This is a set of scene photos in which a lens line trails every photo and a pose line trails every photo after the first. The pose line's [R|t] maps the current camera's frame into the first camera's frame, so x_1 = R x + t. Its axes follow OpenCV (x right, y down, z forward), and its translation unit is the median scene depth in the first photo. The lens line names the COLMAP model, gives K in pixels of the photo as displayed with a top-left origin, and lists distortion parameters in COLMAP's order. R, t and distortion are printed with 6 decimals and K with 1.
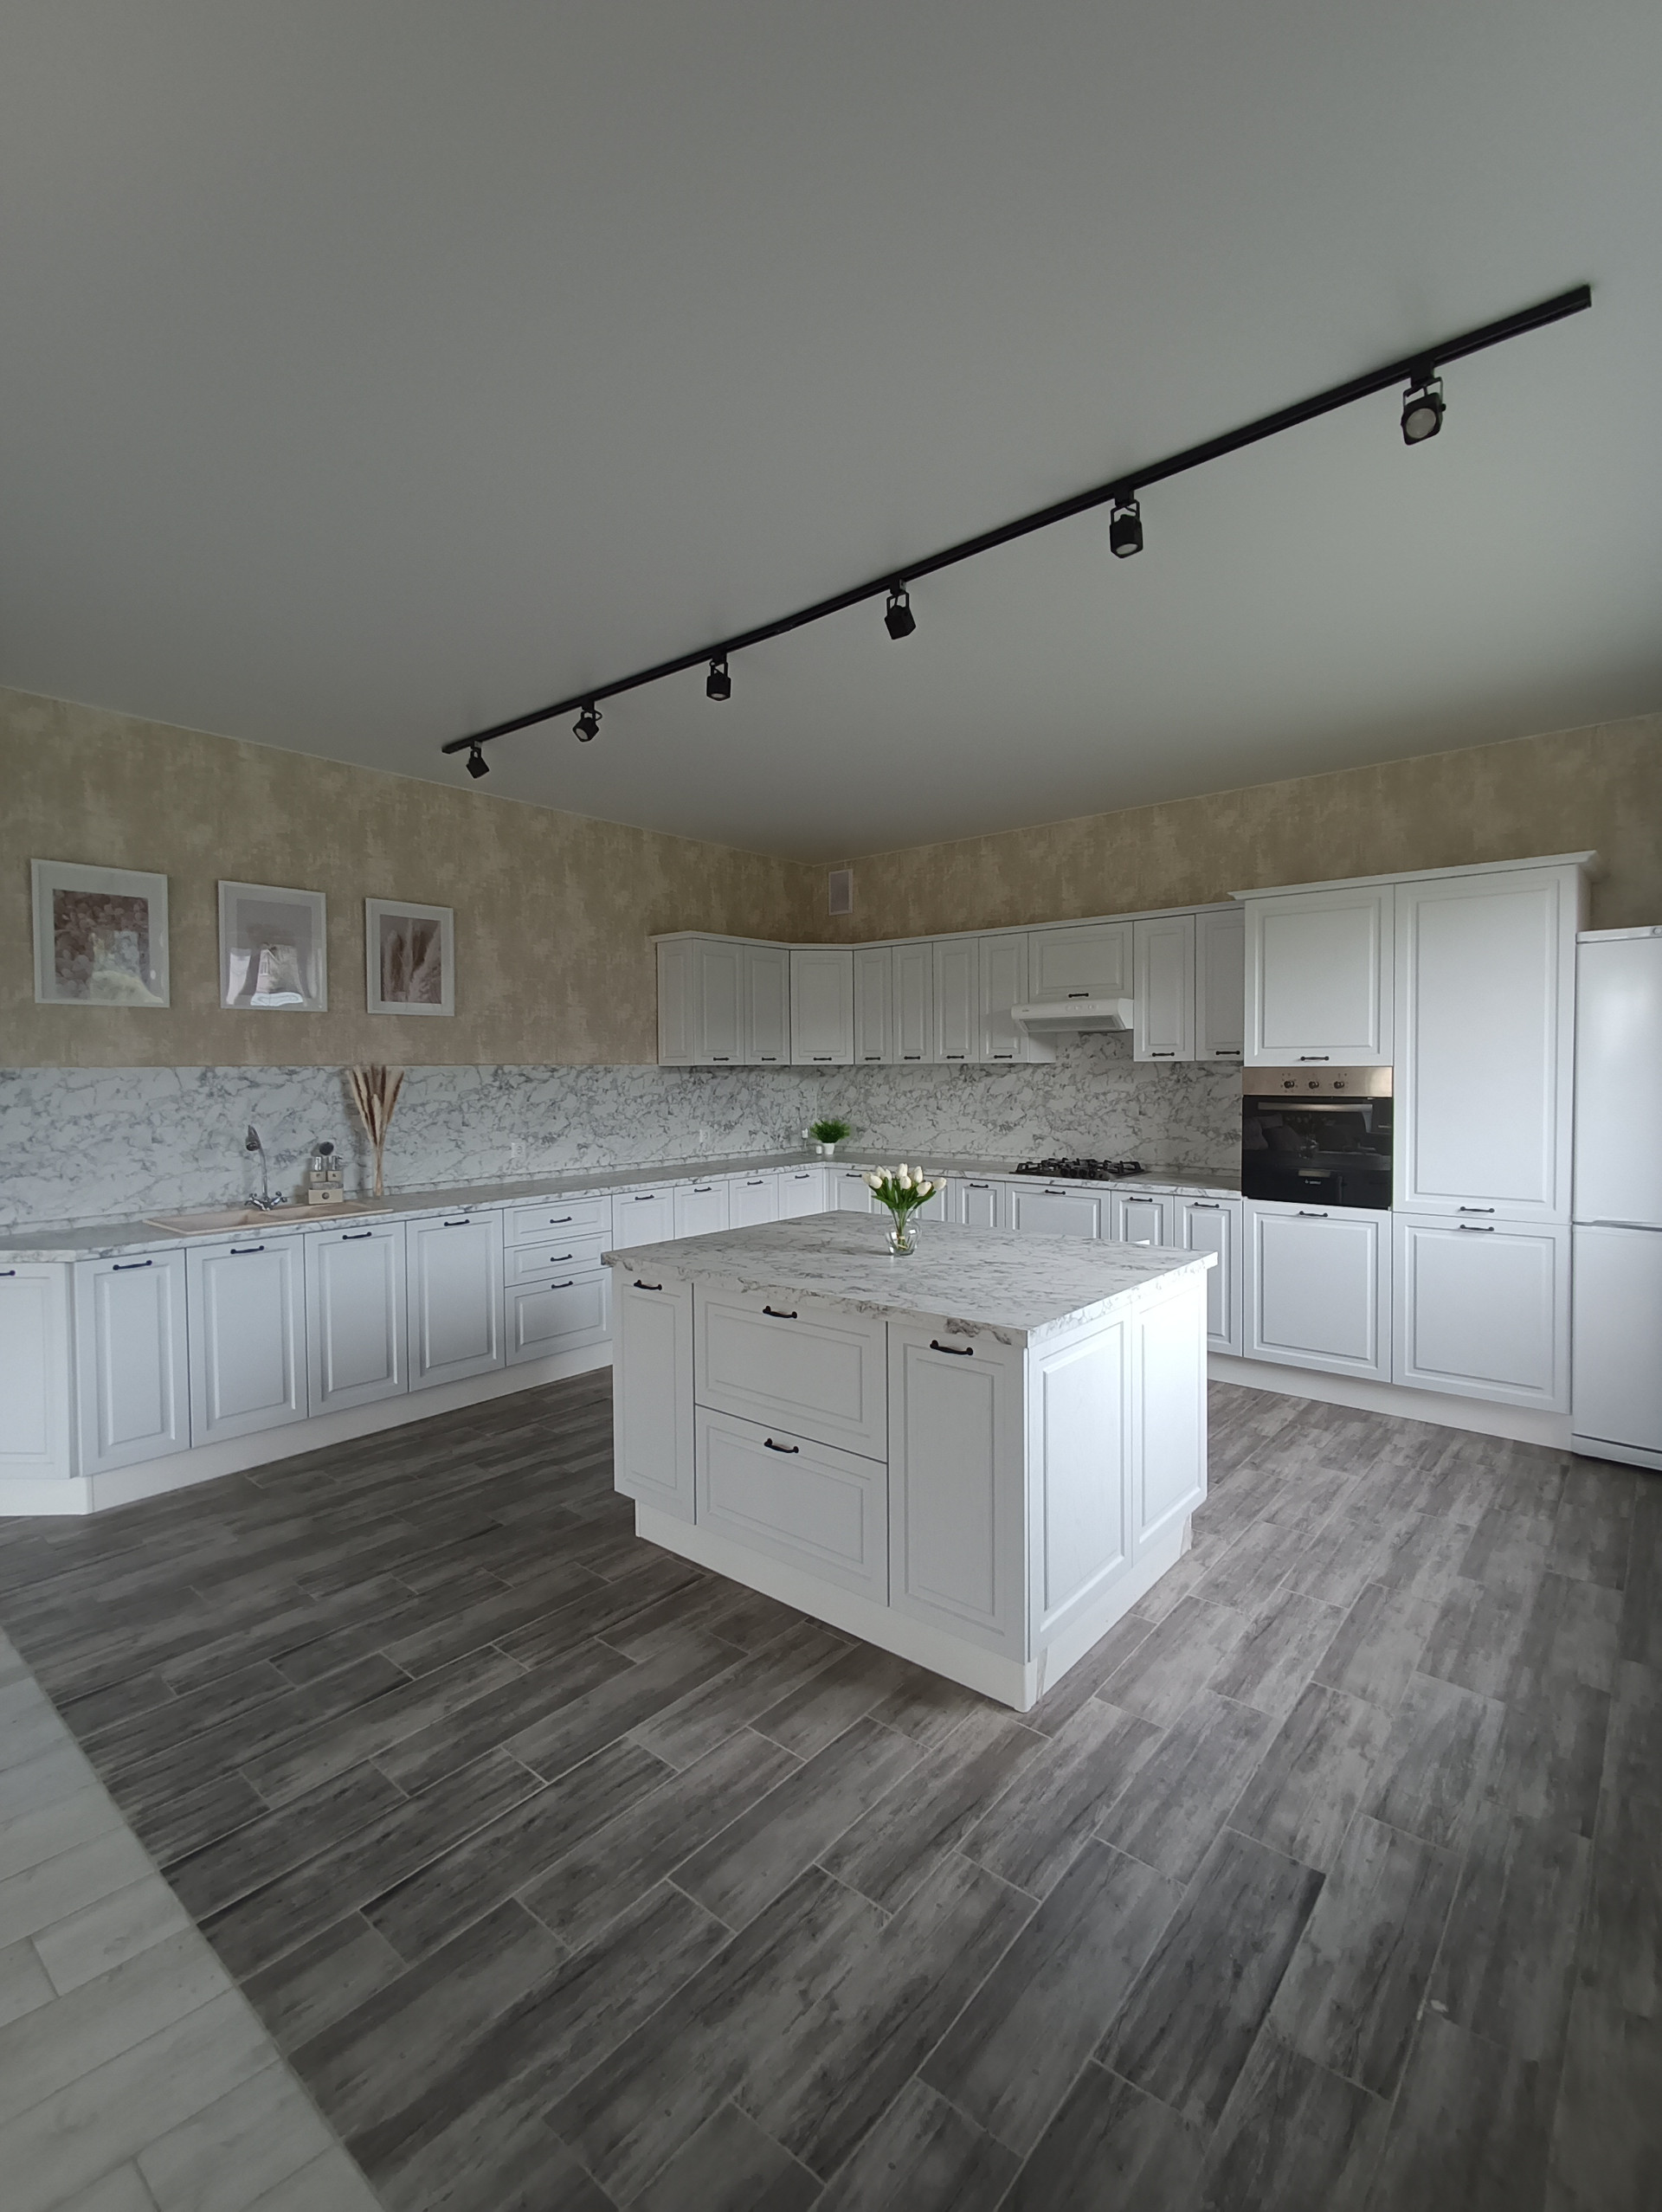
lens RADIAL K [[1006.7, 0, 823.8], [0, 1006.7, 1093.2], [0, 0, 1]] dist [0.009461, -0.007415]
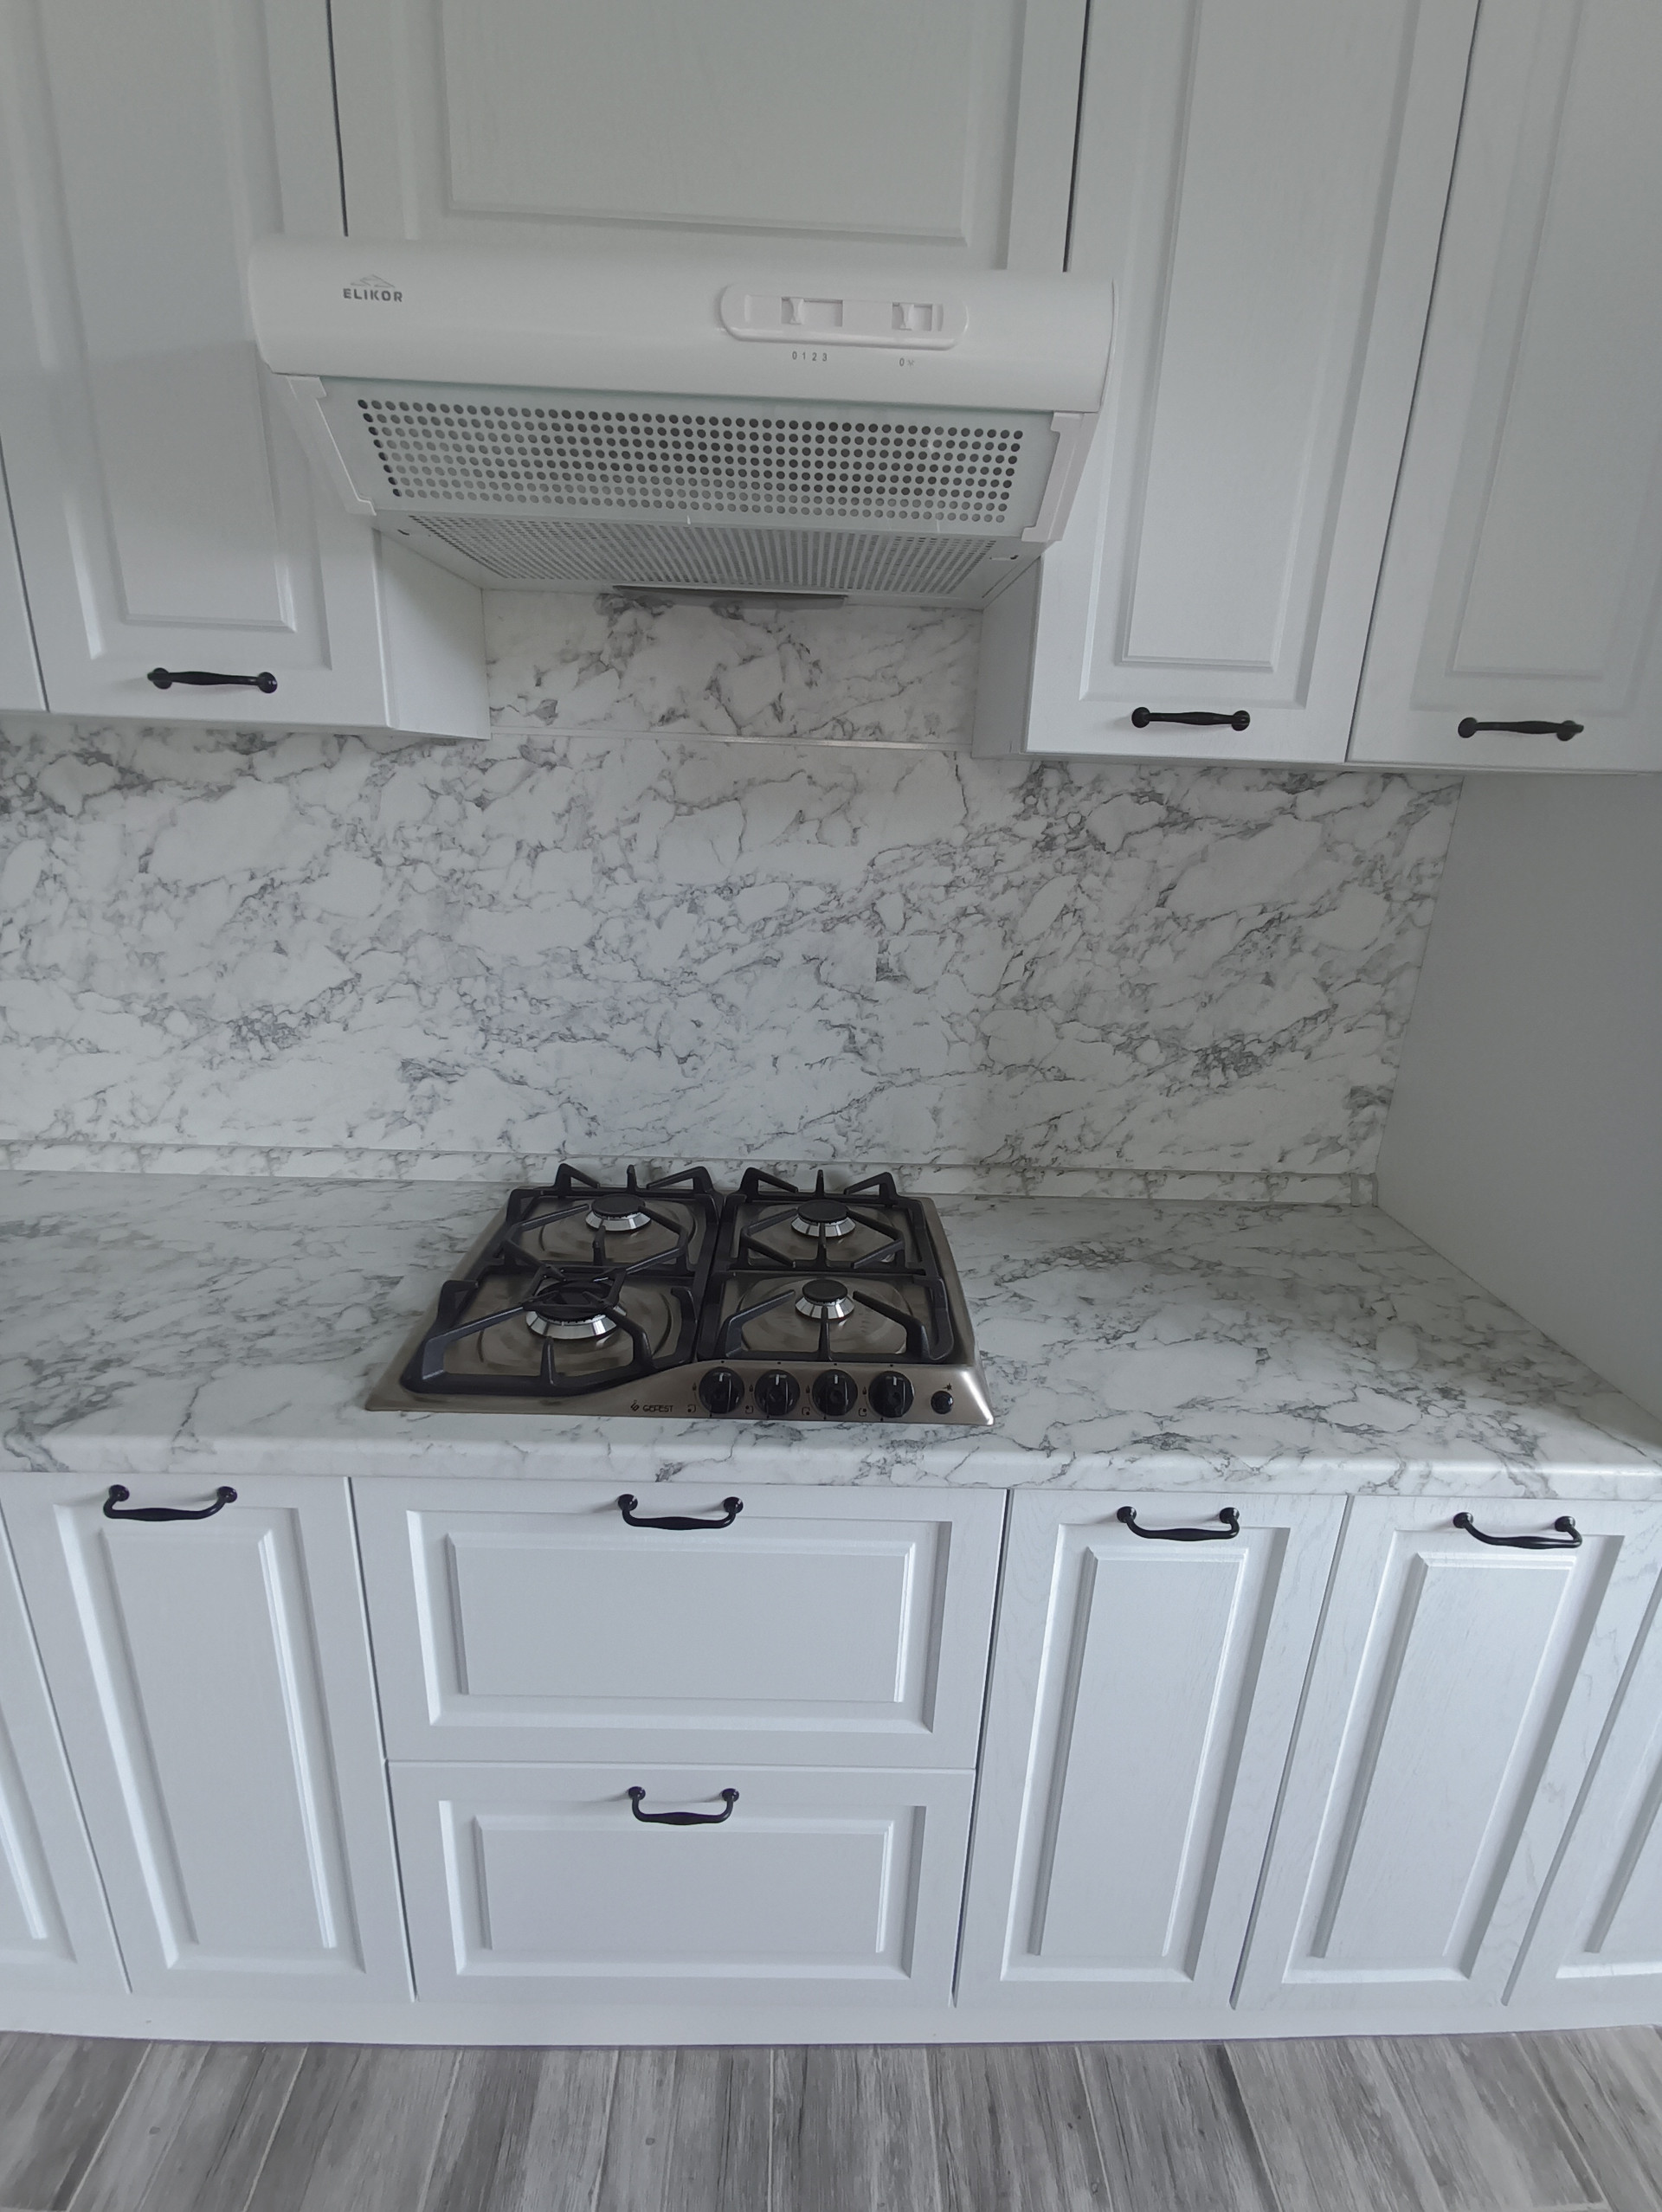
lens RADIAL K [[1006.7, 0, 829.7], [0, 1006.7, 1104.4], [0, 0, 1]] dist [0.009461, -0.007415]
pose [[0.739520, -0.172701, 0.650603, 0.139861], [-0.025892, 0.958514, 0.283866, -0.019650], [-0.672636, -0.226770, 0.704369, 0.841870]]
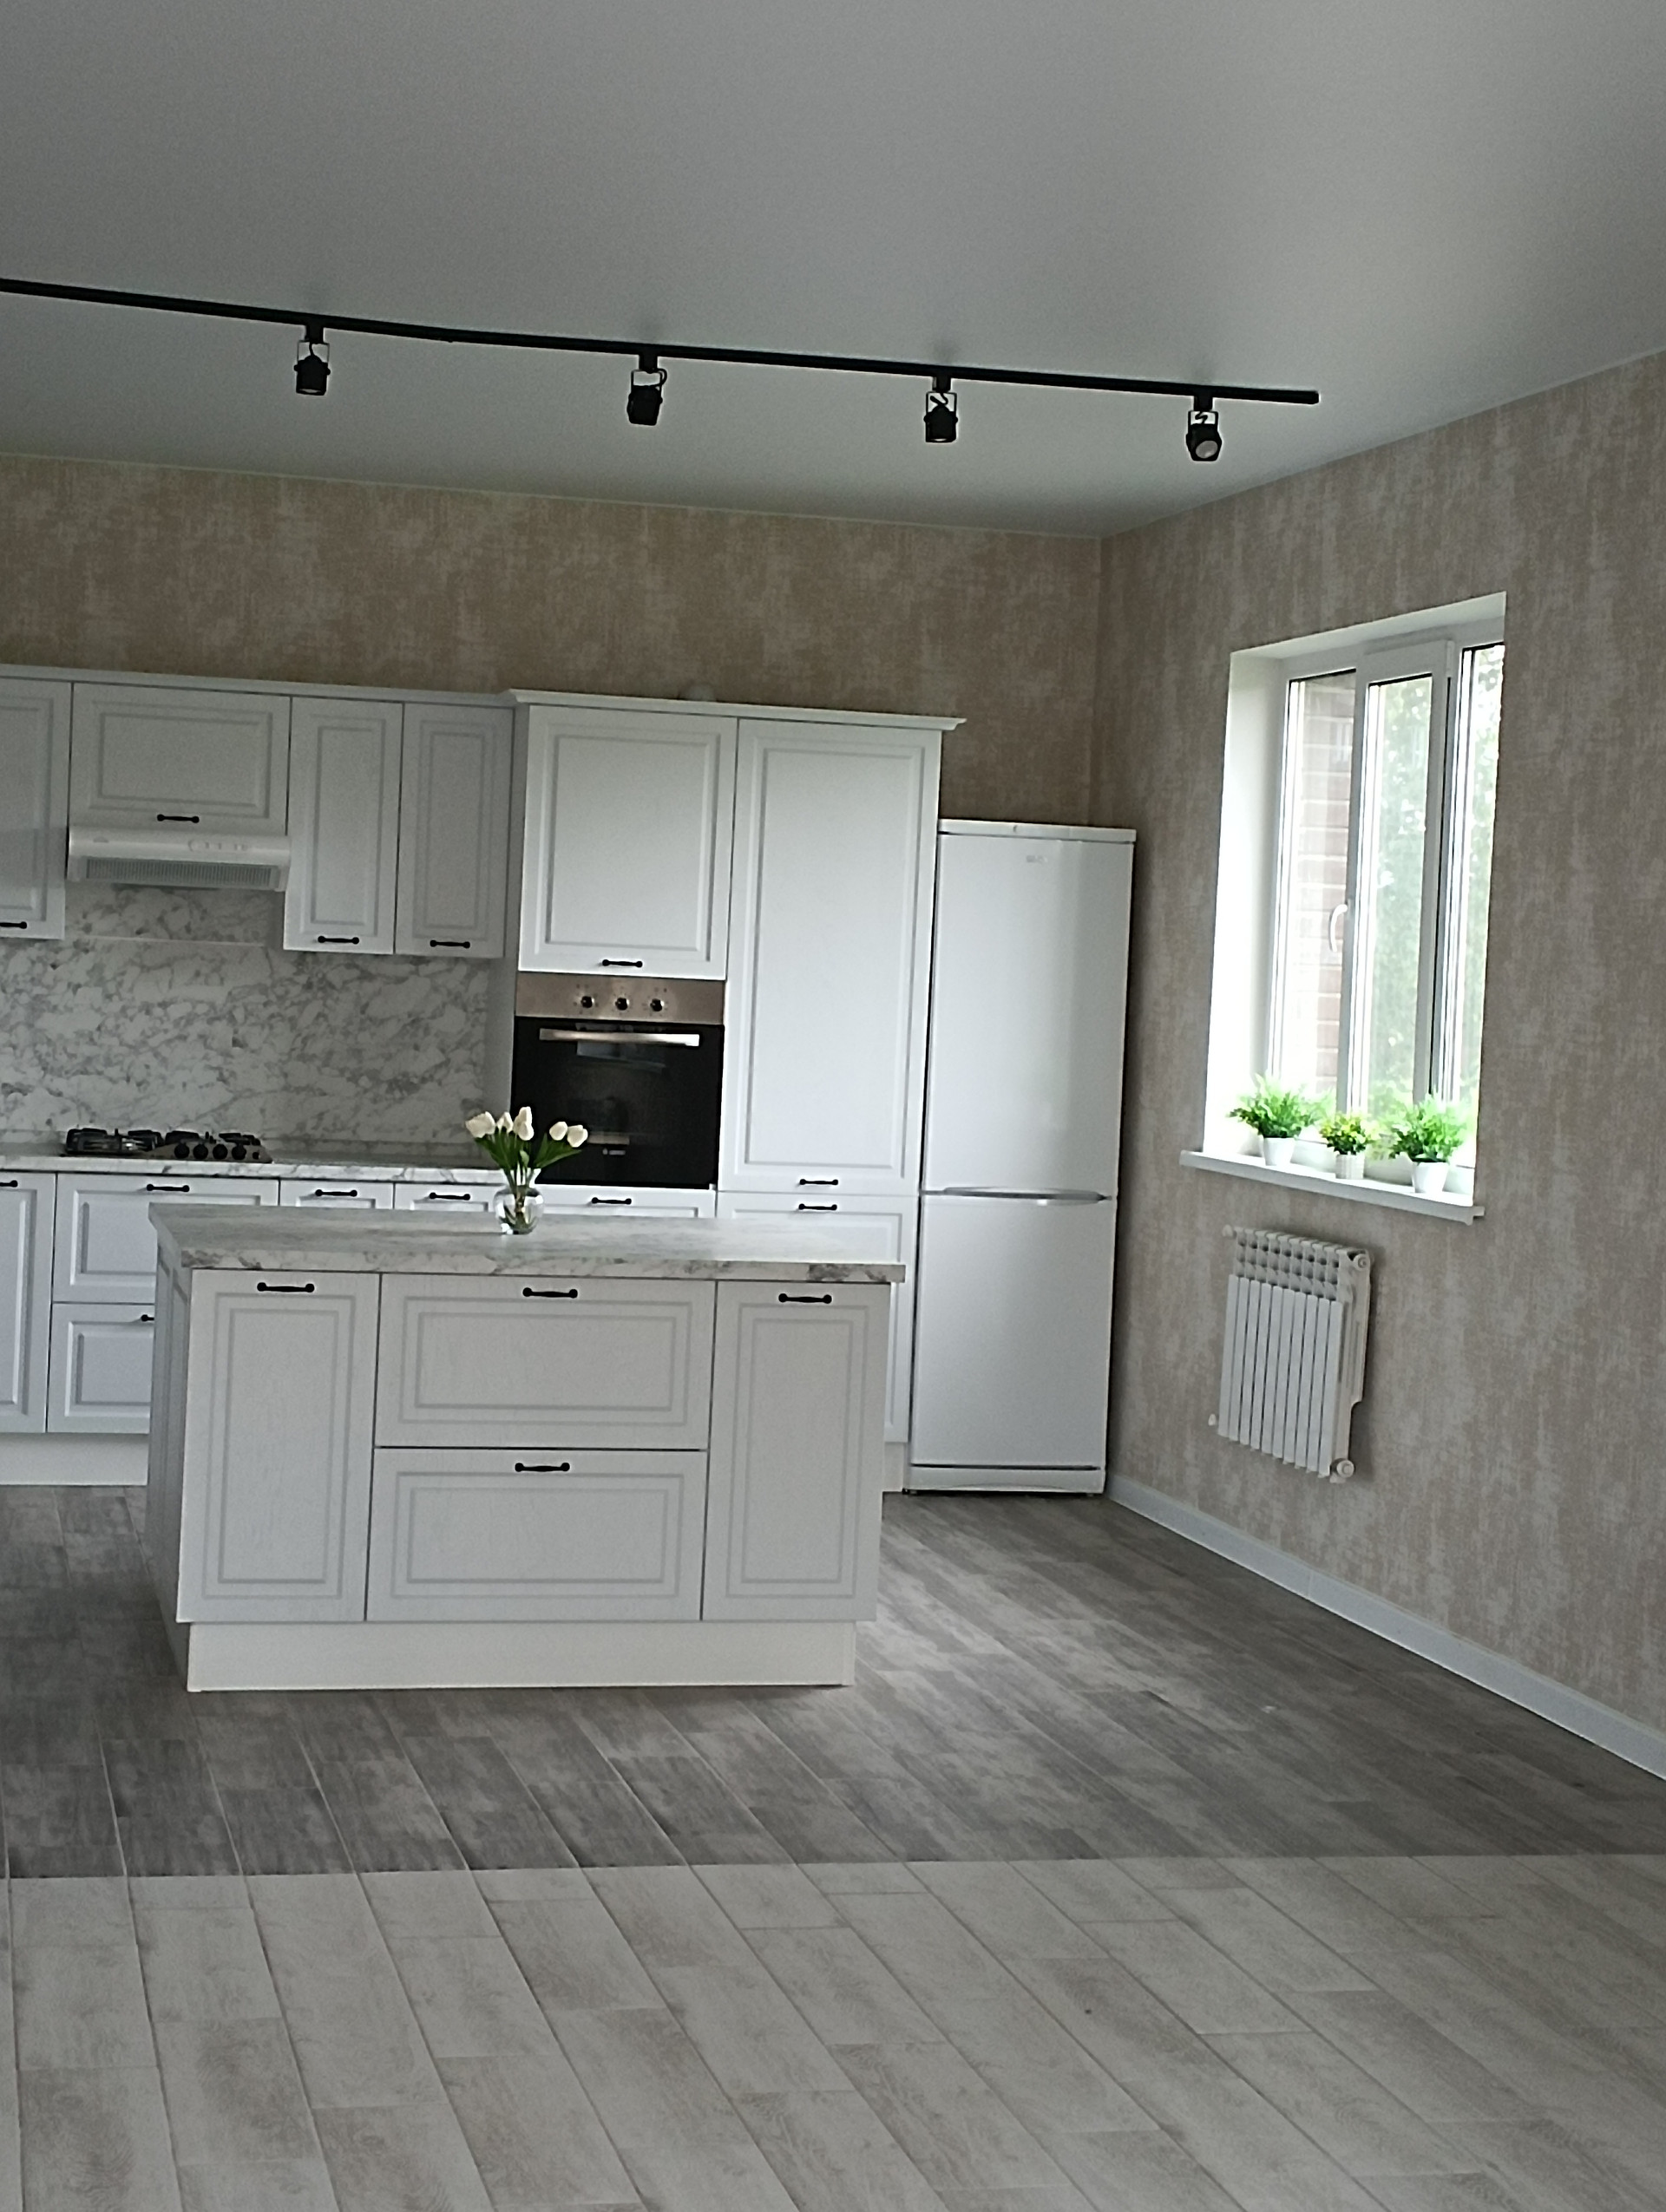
lens RADIAL K [[3473.2, 0, 832.3], [0, 3473.2, 1110.6], [0, 0, 1]] dist [0.031074, 0.000000]
pose [[0.576127, 0.006494, 0.817334, -1.037142], [-0.029080, 0.999498, 0.012557, 0.023757], [-0.816843, -0.031002, 0.576027, -0.335725]]
